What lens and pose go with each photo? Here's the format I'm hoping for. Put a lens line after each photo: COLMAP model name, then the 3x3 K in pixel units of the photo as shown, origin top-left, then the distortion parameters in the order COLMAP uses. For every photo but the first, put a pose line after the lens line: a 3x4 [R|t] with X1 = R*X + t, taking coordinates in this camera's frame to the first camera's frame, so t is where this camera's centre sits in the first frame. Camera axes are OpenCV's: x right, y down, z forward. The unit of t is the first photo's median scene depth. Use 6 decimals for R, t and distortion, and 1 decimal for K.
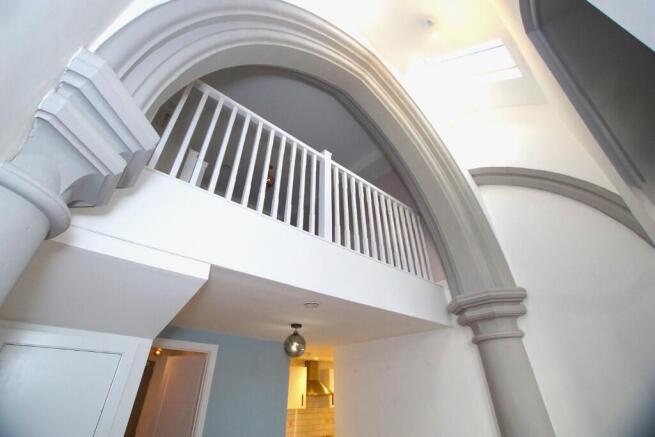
lens RADIAL K [[289.0, 0, 327.8], [0, 289.0, 186.2], [0, 0, 1]] dist [-0.028486, -0.000060]
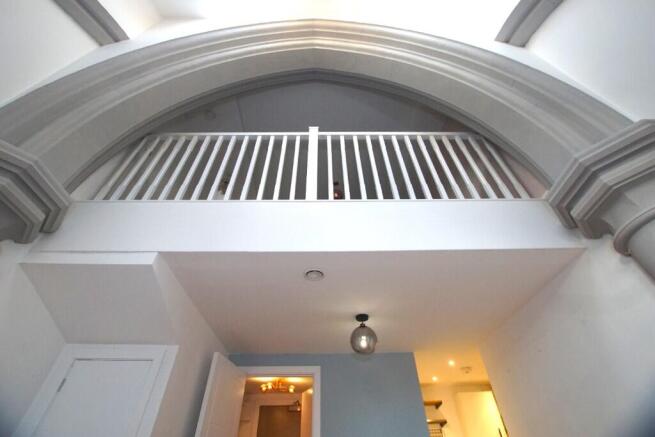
lens RADIAL K [[289.0, 0, 327.8], [0, 289.0, 186.2], [0, 0, 1]] dist [-0.028486, -0.000060]
pose [[0.748552, -0.486364, -0.450689, 0.364106], [0.401737, 0.873398, -0.275286, 0.328256], [0.527520, 0.025008, 0.849175, 0.216546]]
